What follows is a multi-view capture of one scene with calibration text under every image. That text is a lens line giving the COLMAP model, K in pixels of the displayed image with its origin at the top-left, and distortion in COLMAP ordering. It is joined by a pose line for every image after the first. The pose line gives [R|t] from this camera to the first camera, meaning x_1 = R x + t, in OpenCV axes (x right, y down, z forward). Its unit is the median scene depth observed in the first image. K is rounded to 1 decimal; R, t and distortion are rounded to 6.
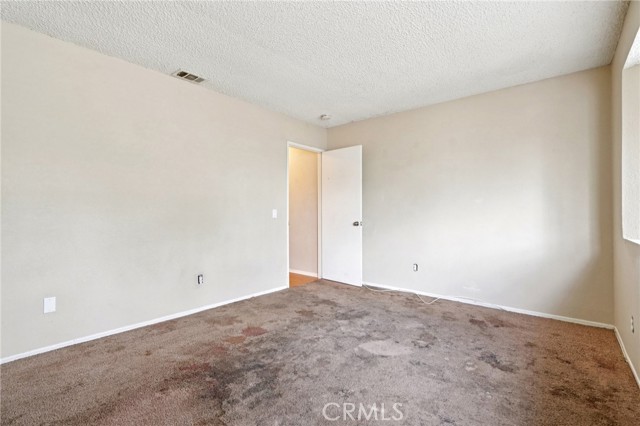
lens RADIAL K [[294.6, 0, 320.0], [0, 294.6, 212.2], [0, 0, 1]] dist [-0.005695, -0.001744]
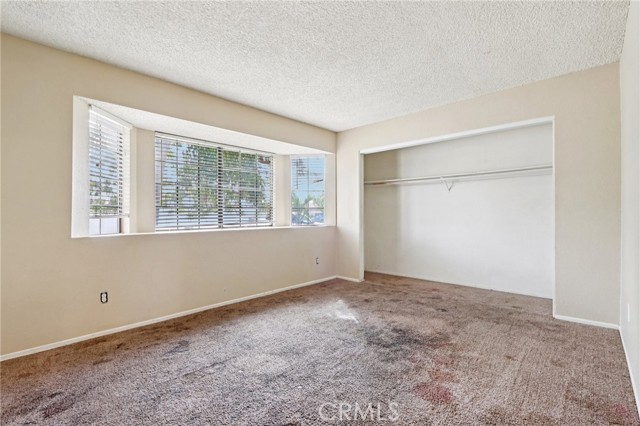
lens RADIAL K [[294.6, 0, 319.9], [0, 294.6, 213.0], [0, 0, 1]] dist [-0.005695, -0.001744]
pose [[-0.998524, 0.011997, 0.052975, -0.013279], [0.011937, 0.999928, -0.001441, -0.000137], [-0.052989, -0.000806, -0.998595, 2.108999]]
